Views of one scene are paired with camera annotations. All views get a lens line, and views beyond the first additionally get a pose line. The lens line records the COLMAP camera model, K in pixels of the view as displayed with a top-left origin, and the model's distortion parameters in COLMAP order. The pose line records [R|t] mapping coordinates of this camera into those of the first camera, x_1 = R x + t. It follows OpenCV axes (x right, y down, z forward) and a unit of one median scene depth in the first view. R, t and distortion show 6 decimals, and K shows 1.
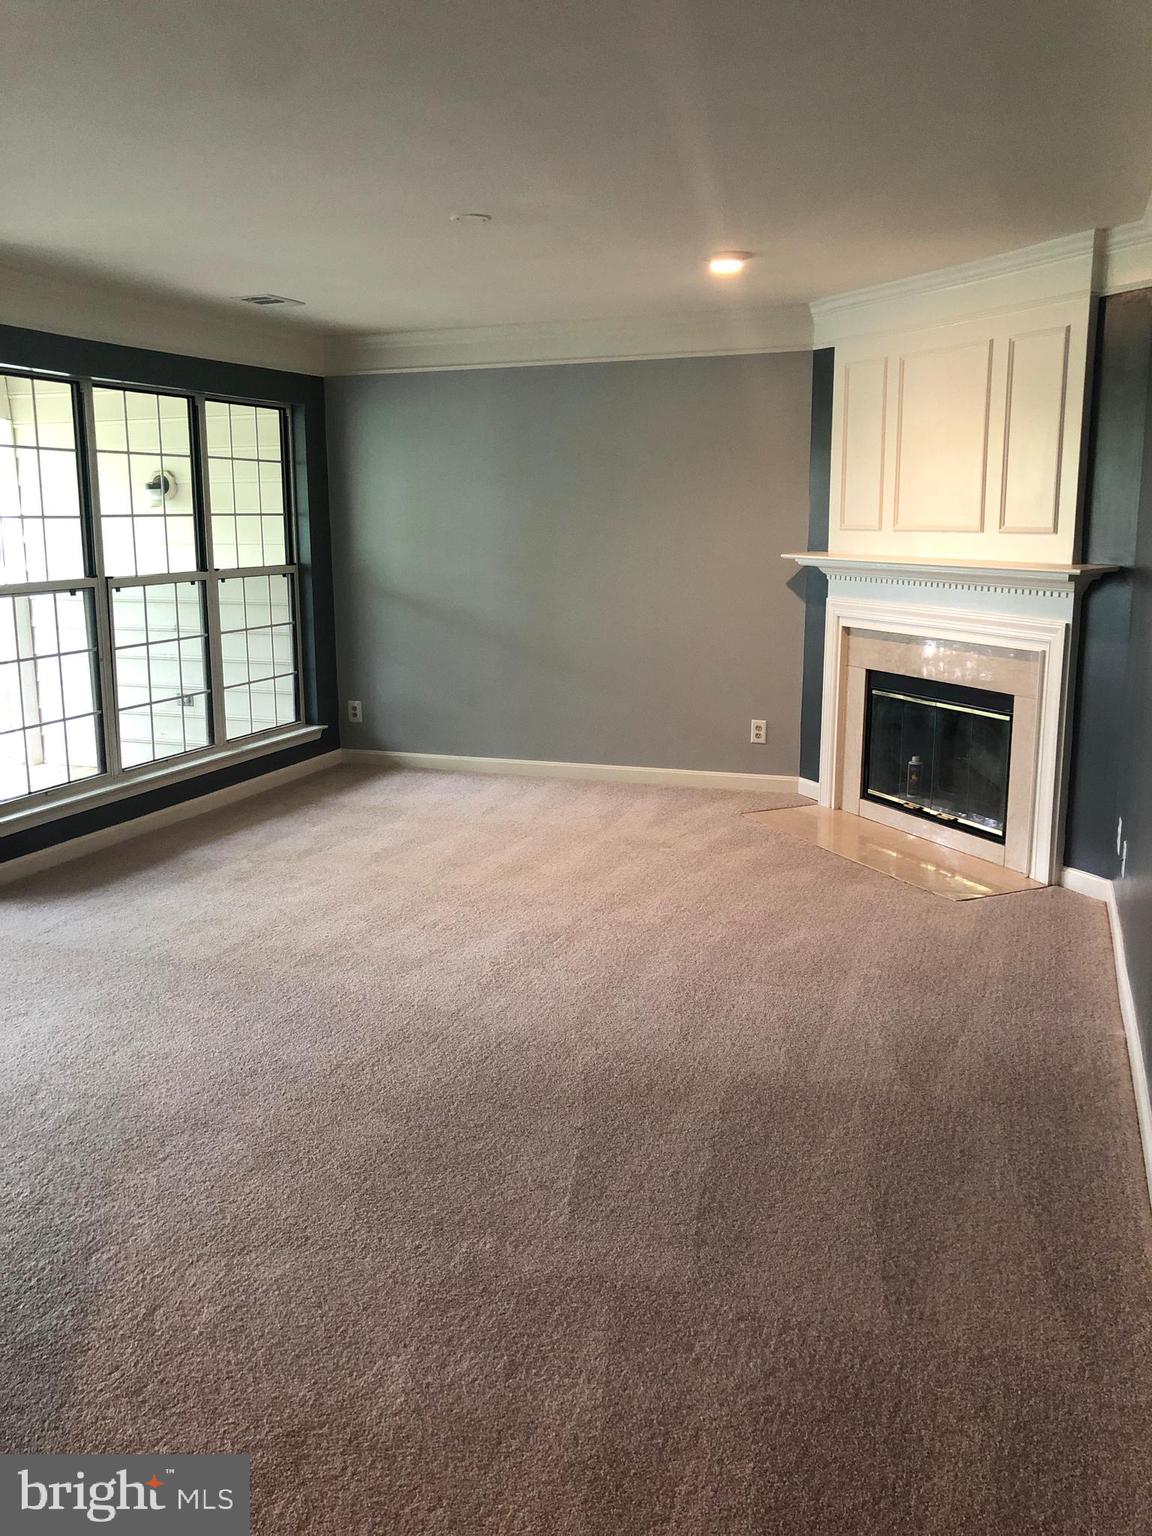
lens RADIAL K [[1256.0, 0, 569.5], [0, 1256.0, 727.4], [0, 0, 1]] dist [0.010945, -0.014151]
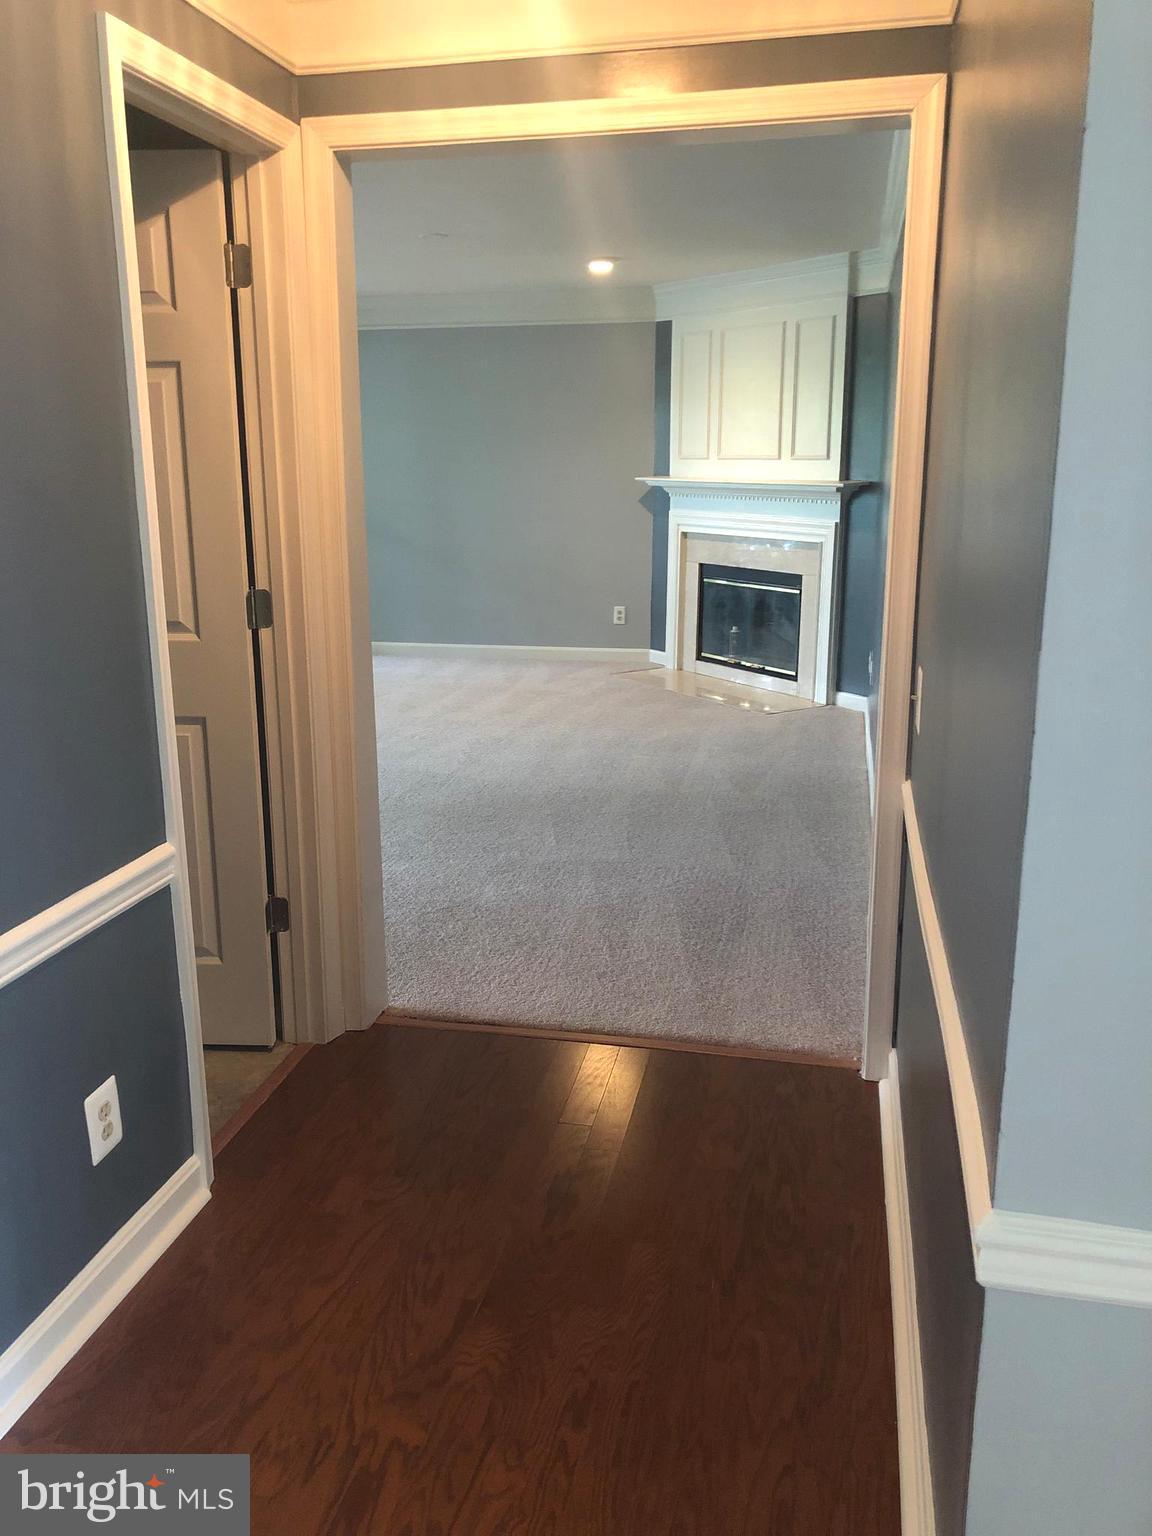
lens RADIAL K [[1262.8, 0, 576.0], [0, 1262.8, 768.0], [0, 0, 1]] dist [0.011098, 0.001798]
pose [[0.988140, -0.034859, 0.149546, -0.114523], [0.023749, 0.996867, 0.075440, 0.072689], [-0.151708, -0.070994, 0.985873, -0.364414]]
